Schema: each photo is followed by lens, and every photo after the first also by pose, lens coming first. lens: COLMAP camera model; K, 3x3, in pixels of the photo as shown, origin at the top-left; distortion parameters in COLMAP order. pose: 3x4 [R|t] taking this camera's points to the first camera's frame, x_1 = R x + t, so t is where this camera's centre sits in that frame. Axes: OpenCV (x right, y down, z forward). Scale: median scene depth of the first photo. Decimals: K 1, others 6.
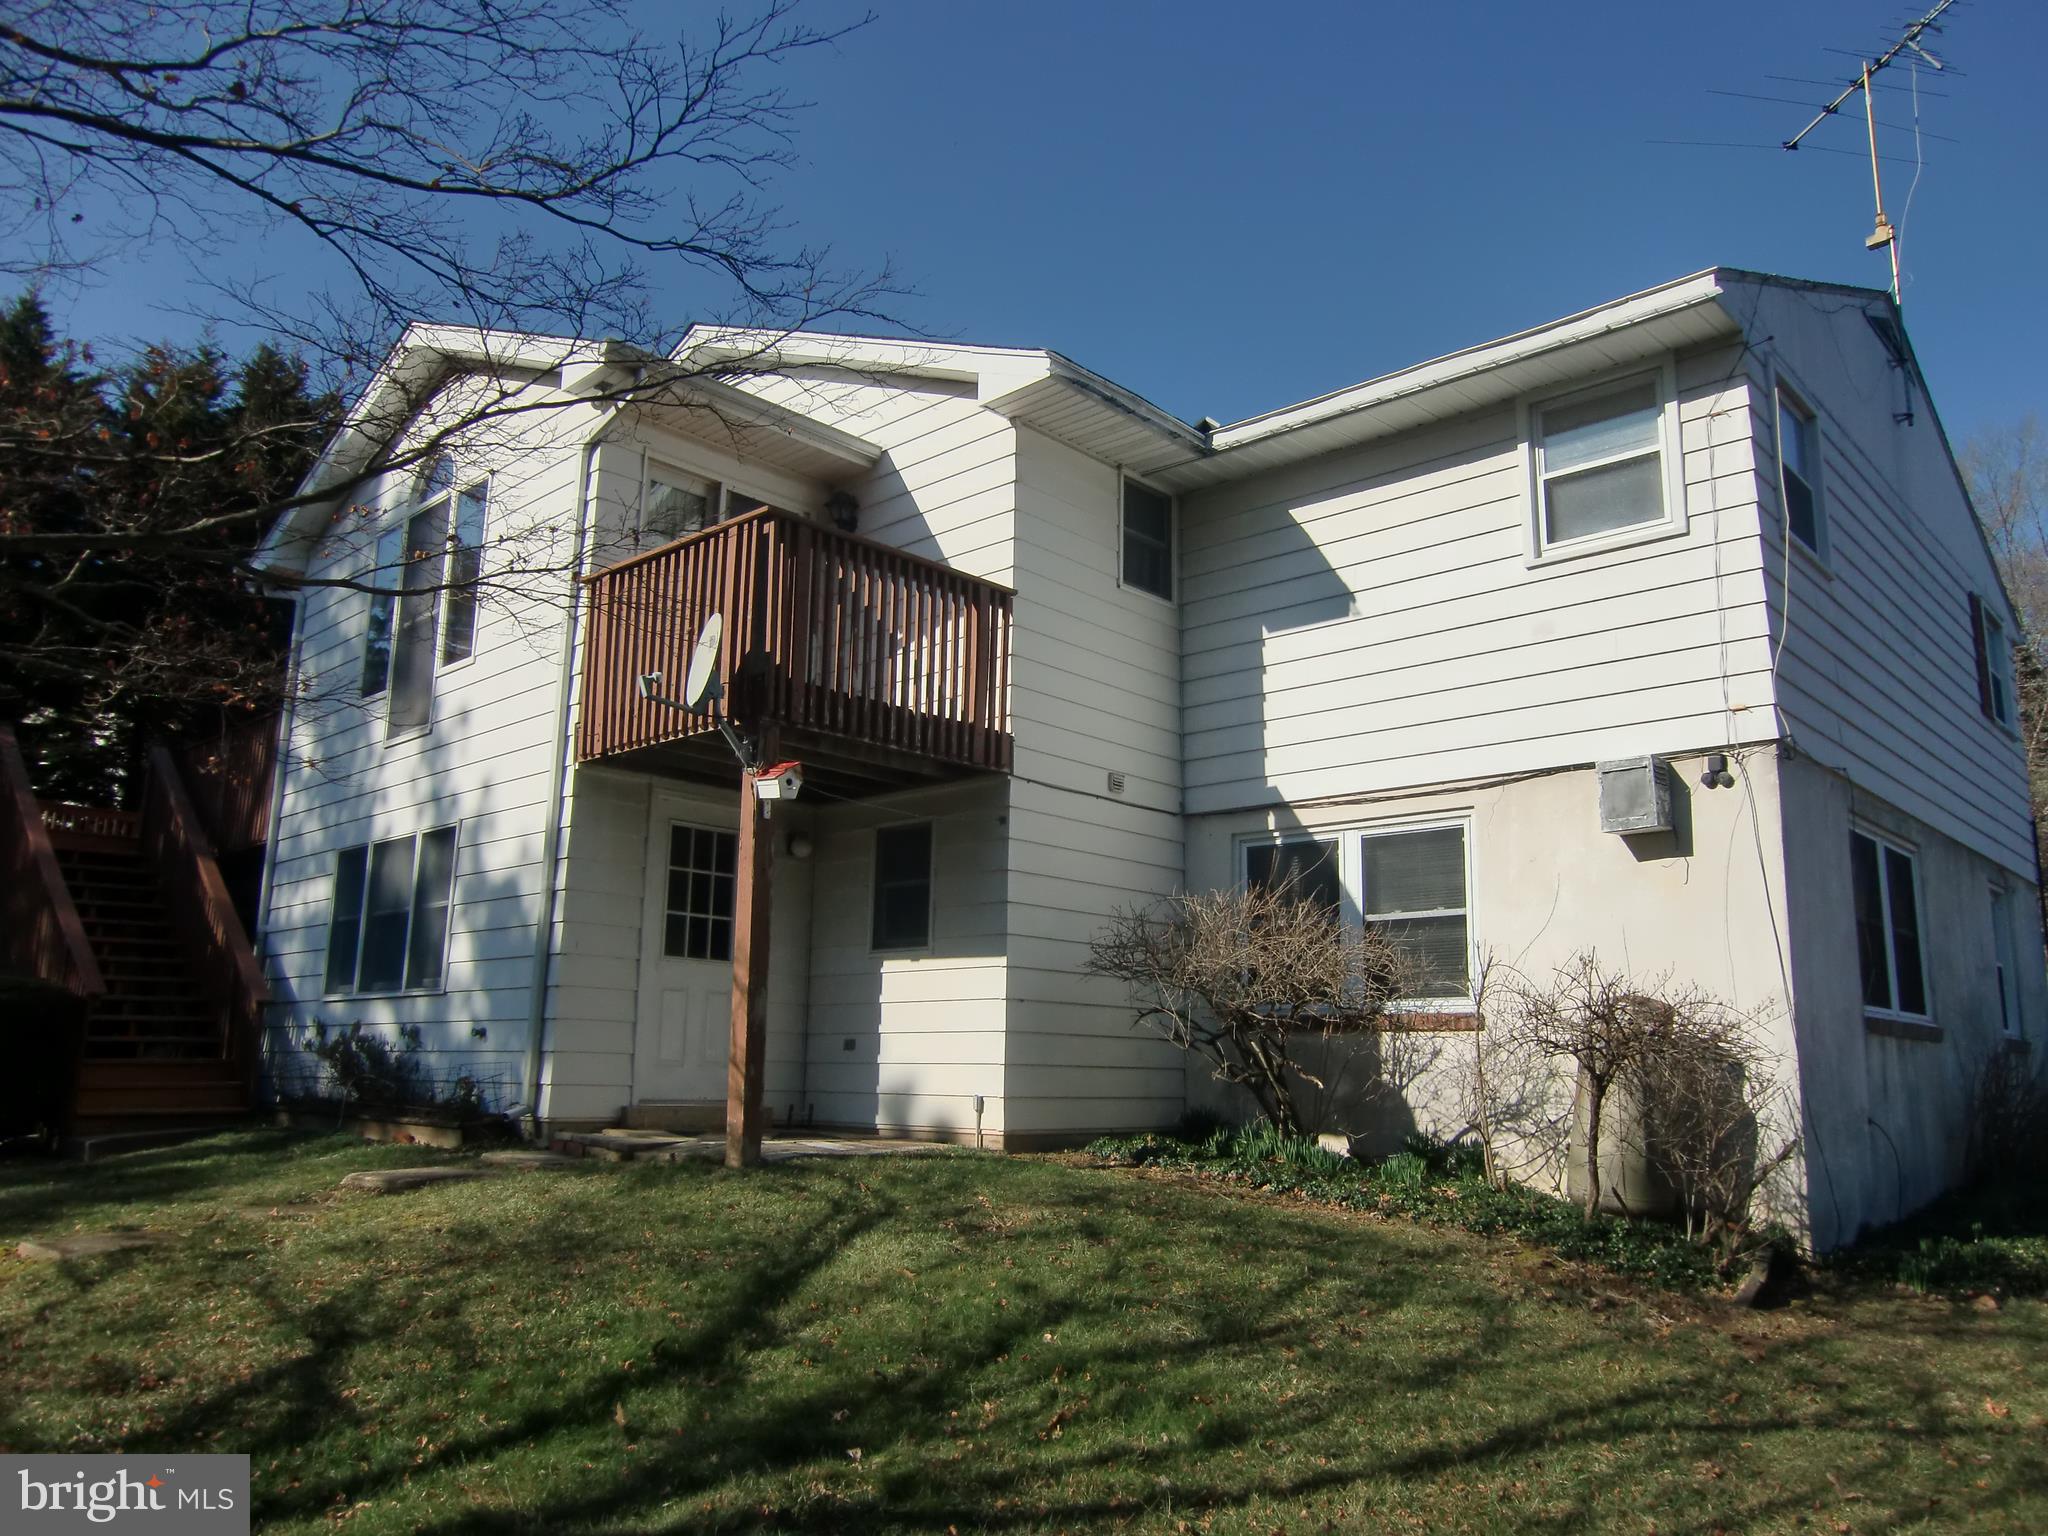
lens RADIAL K [[1511.0, 0, 1024.0], [0, 1511.0, 768.0], [0, 0, 1]] dist [-0.119807, 0.151616]
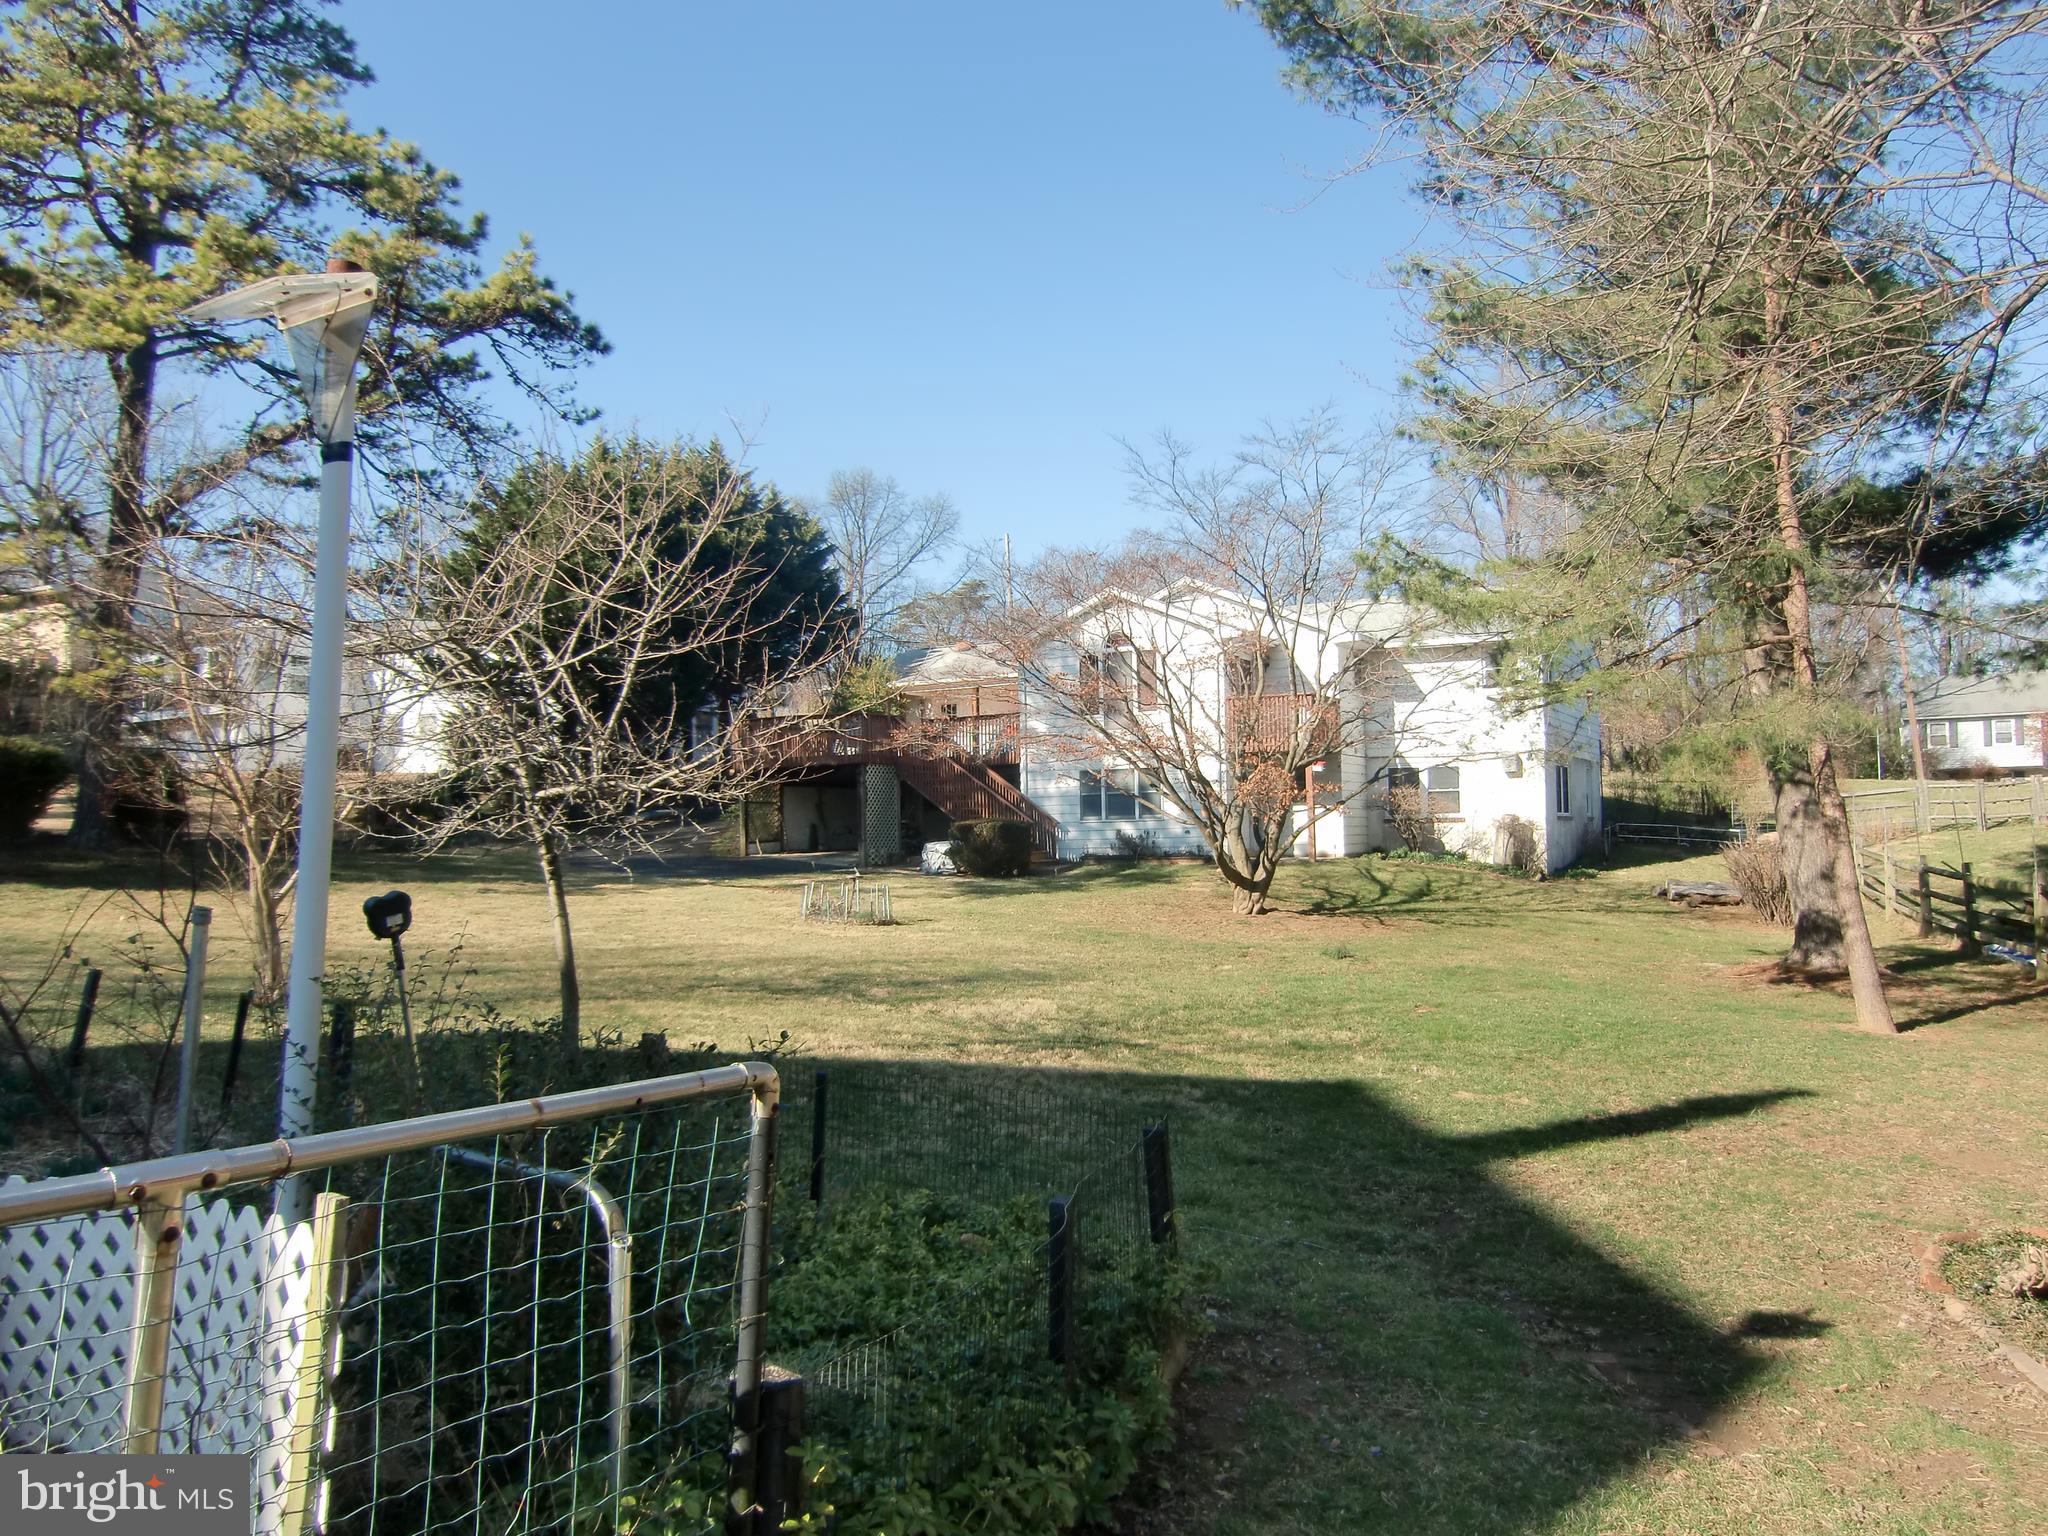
lens RADIAL K [[1511.0, 0, 1024.0], [0, 1511.0, 768.0], [0, 0, 1]] dist [-0.119807, 0.151616]
pose [[0.973226, -0.022376, 0.228757, -1.547940], [-0.012816, 0.988419, 0.151208, -0.486759], [-0.229491, -0.150091, 0.961669, -2.219270]]
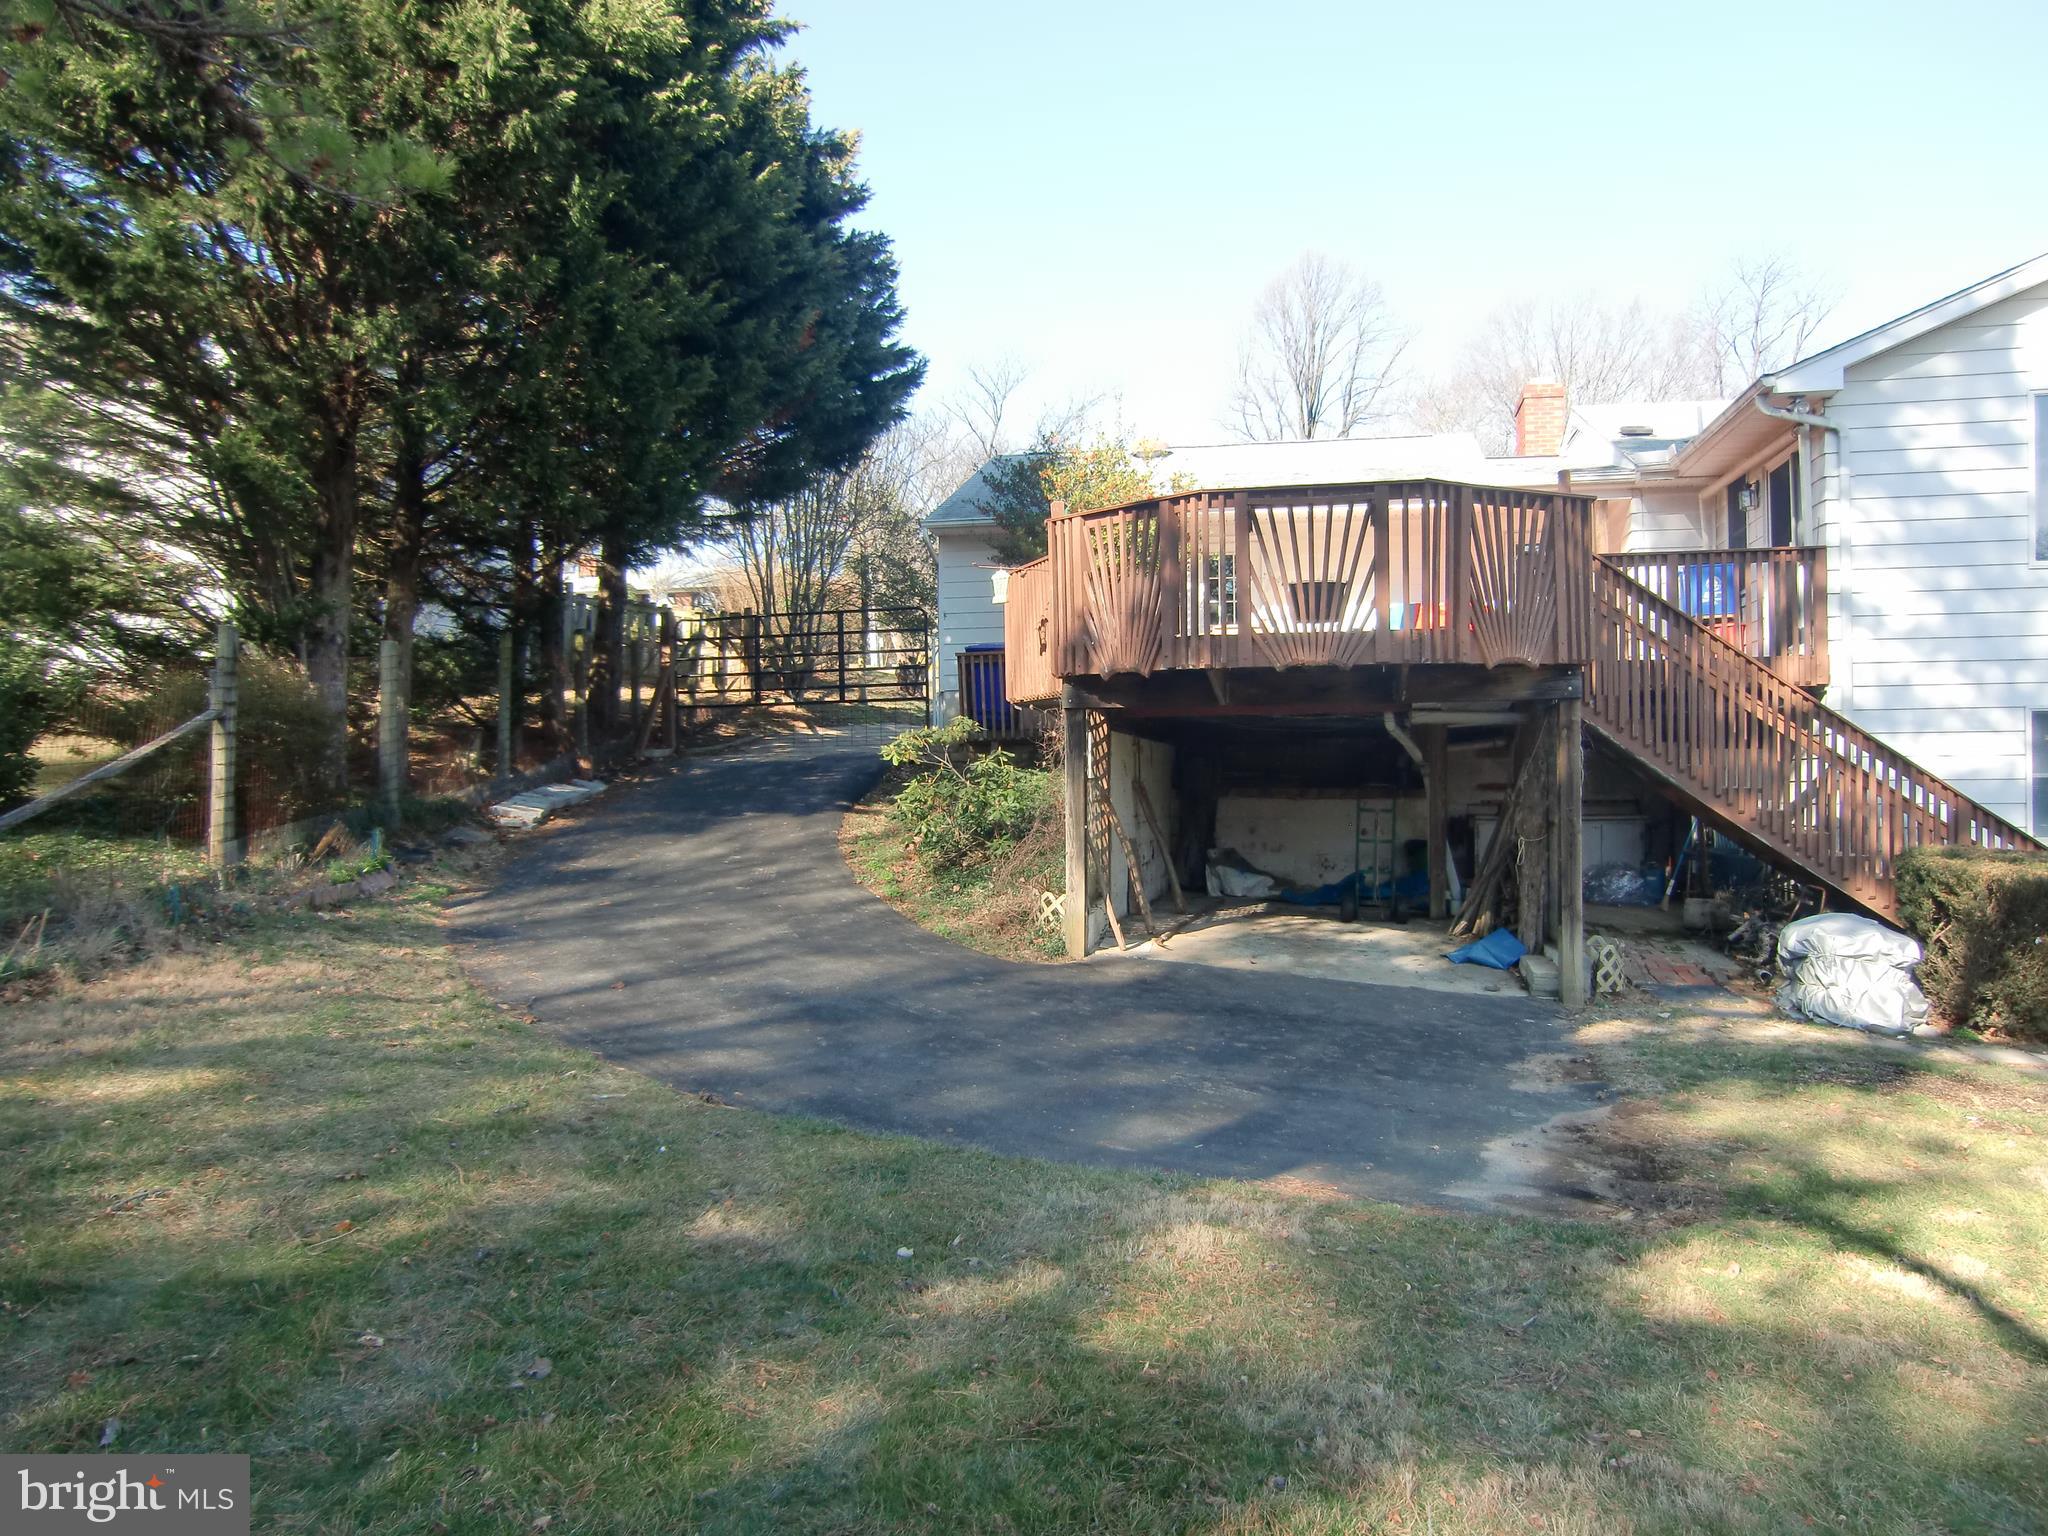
lens RADIAL K [[1511.0, 0, 1024.0], [0, 1511.0, 768.0], [0, 0, 1]] dist [-0.119807, 0.151616]
pose [[0.852182, -0.015046, 0.523030, -2.017396], [-0.086285, 0.981861, 0.168830, -0.023490], [-0.516083, -0.189003, 0.835426, 0.630705]]
